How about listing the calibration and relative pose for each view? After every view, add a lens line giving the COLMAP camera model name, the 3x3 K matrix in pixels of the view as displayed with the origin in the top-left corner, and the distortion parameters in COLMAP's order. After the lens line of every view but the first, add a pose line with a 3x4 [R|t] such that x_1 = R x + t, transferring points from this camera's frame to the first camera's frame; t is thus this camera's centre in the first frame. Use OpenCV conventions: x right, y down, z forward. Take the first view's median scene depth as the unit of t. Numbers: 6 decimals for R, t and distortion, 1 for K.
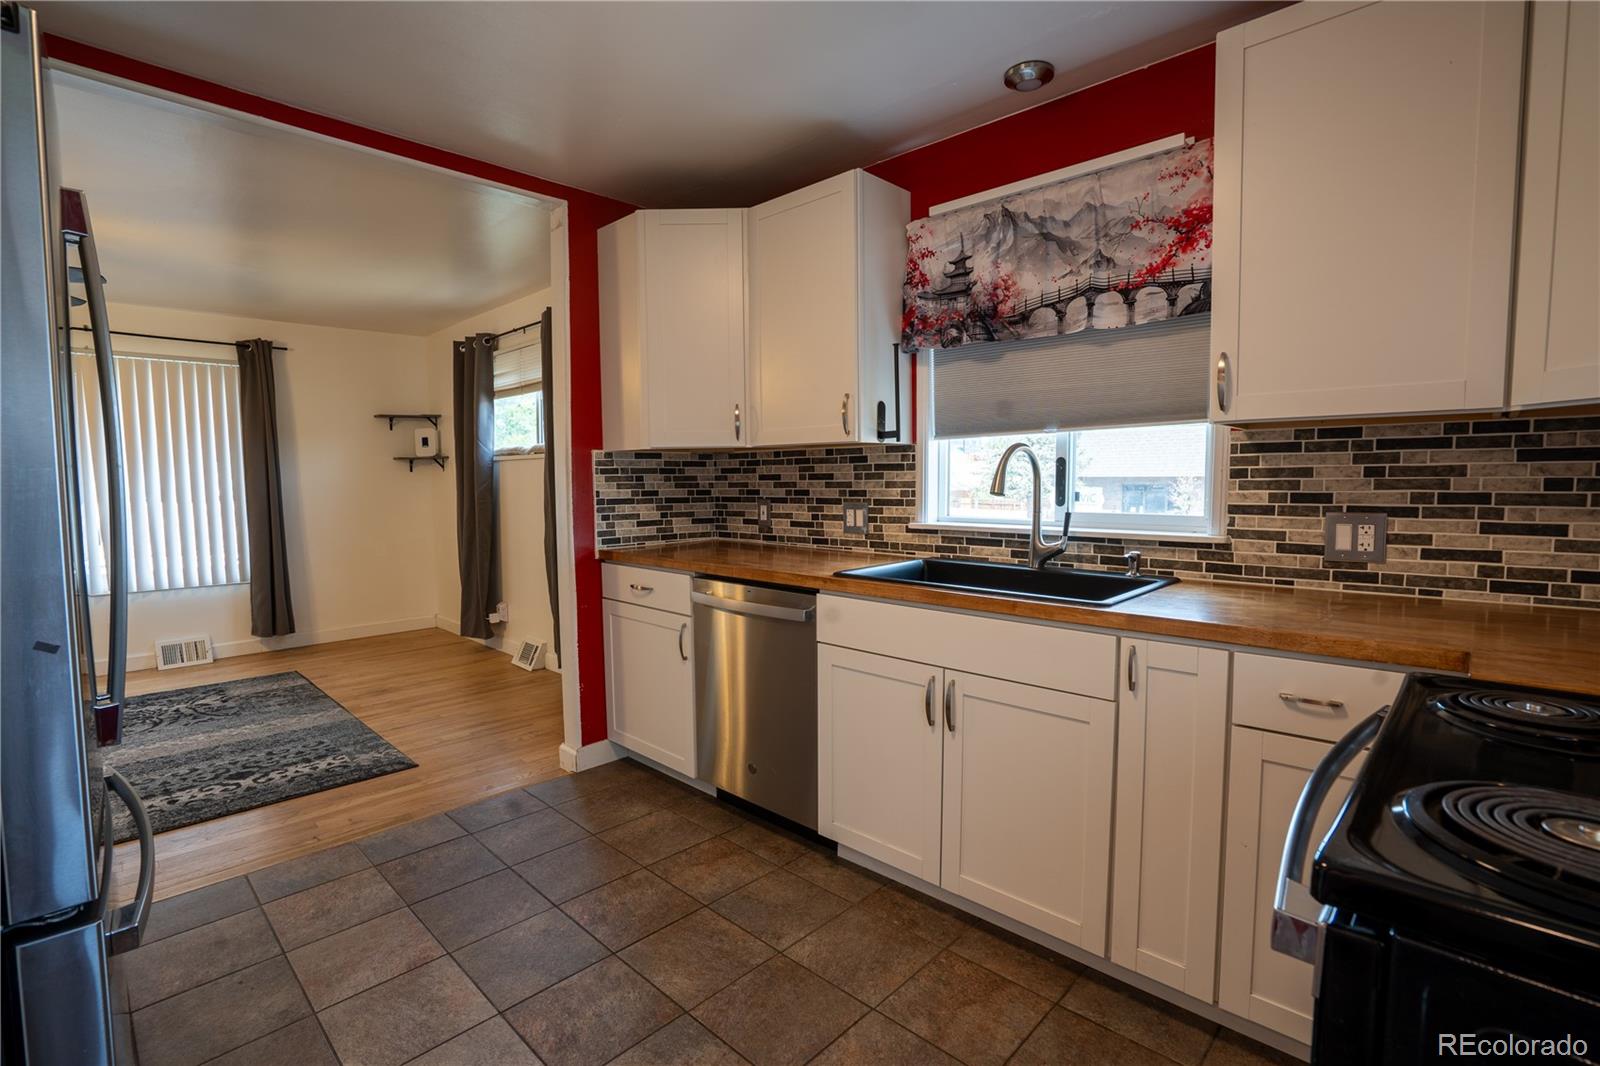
lens RADIAL K [[743.7, 0, 798.6], [0, 743.7, 534.7], [0, 0, 1]] dist [-0.063197, 0.025652]
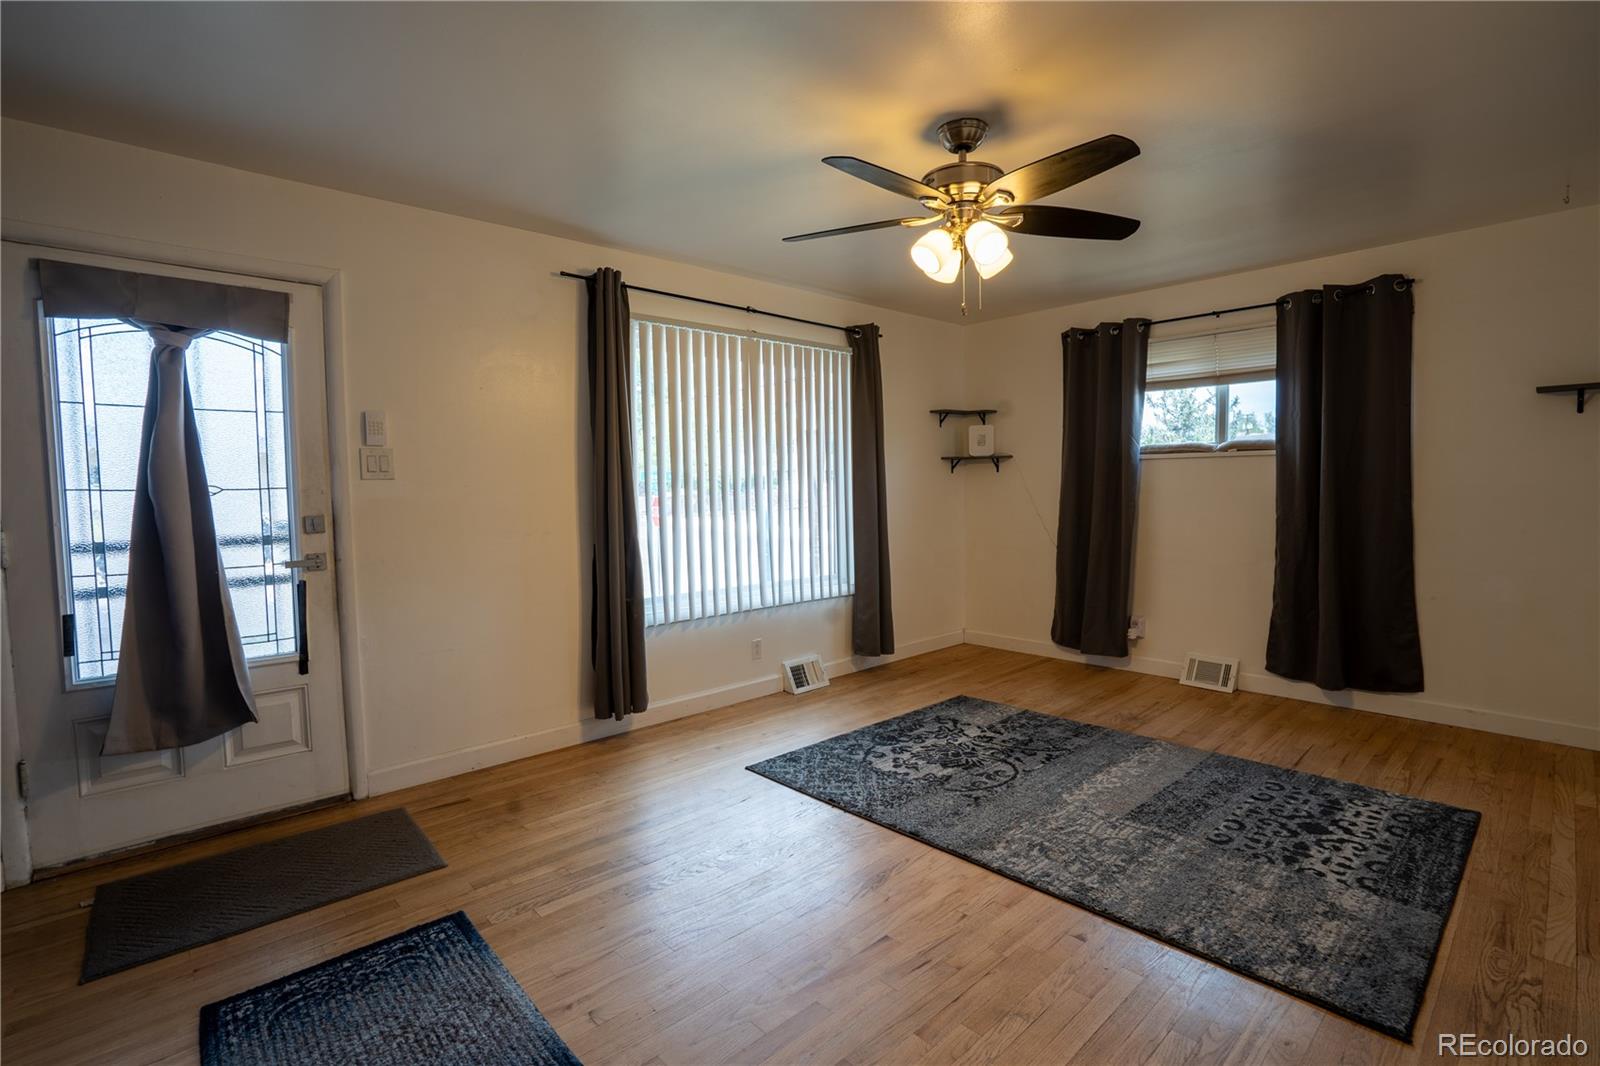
lens RADIAL K [[743.7, 0, 798.6], [0, 743.7, 534.7], [0, 0, 1]] dist [-0.063197, 0.025652]
pose [[0.998424, -0.000694, -0.056111, -1.094416], [0.000011, 0.999926, -0.012166, 0.004756], [0.056116, 0.012146, 0.998350, 0.109881]]
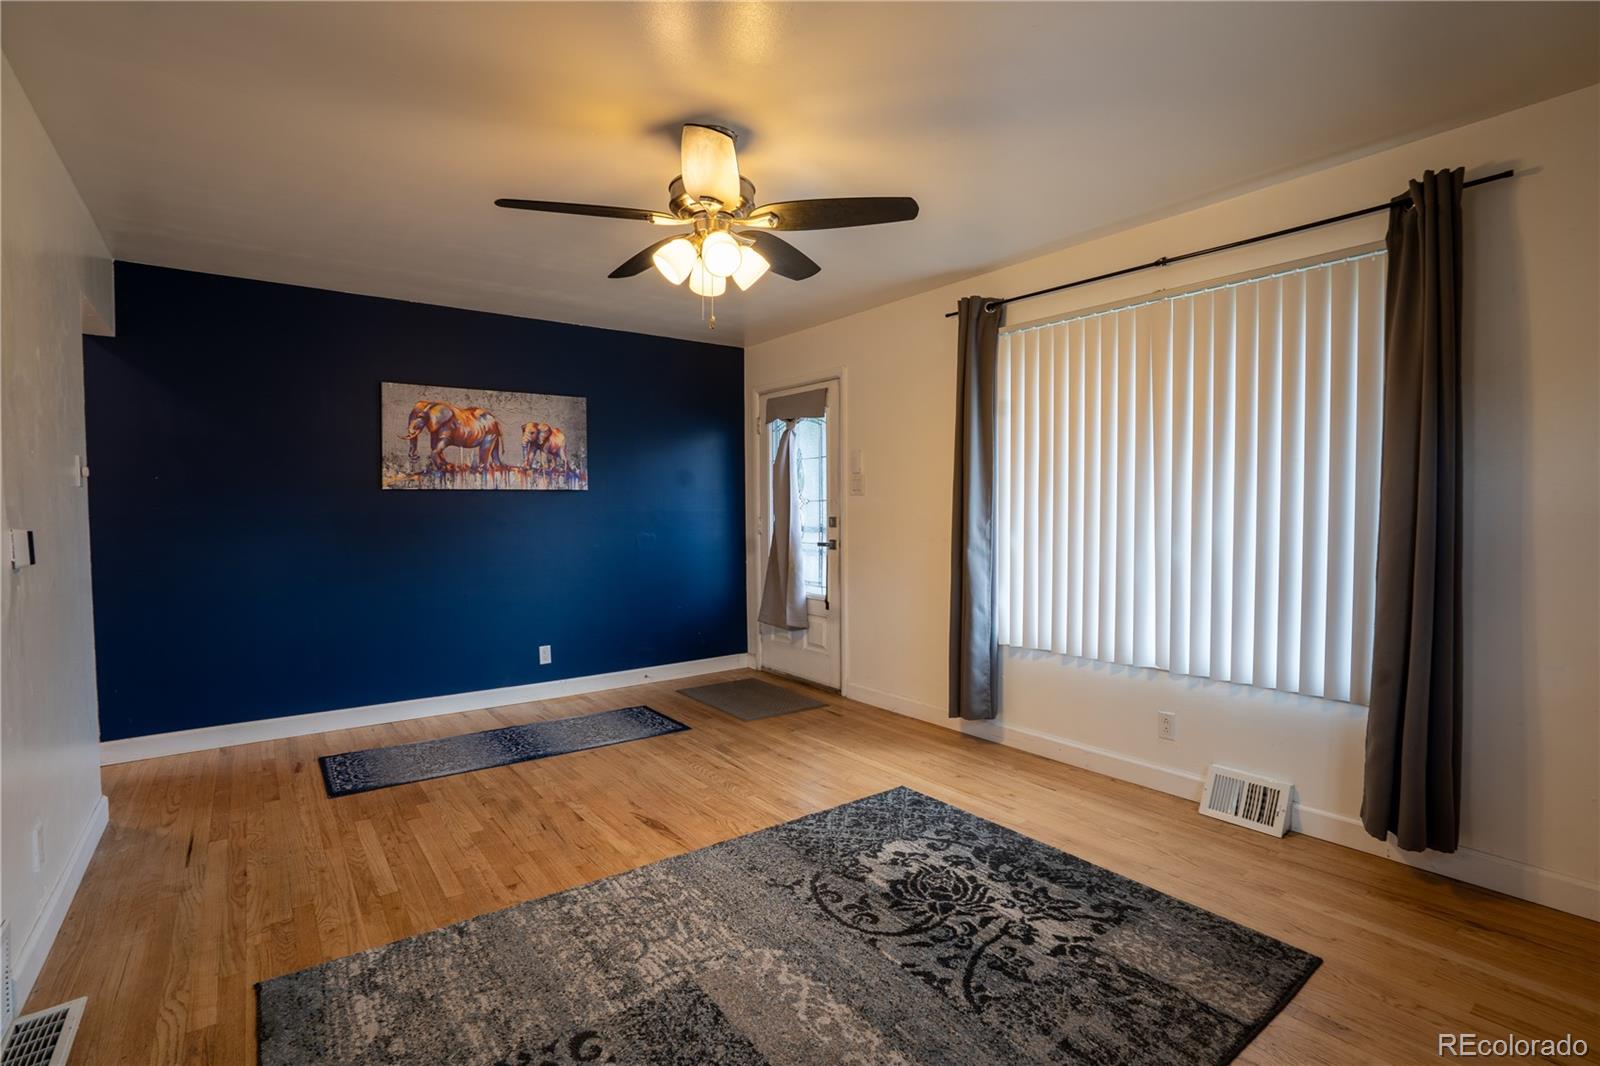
lens RADIAL K [[743.7, 0, 798.6], [0, 743.7, 534.7], [0, 0, 1]] dist [-0.063197, 0.025652]
pose [[-0.154199, 0.050635, -0.986742, -0.338976], [-0.067236, 0.995833, 0.061608, -0.071117], [0.985750, 0.075844, -0.150152, 0.978725]]
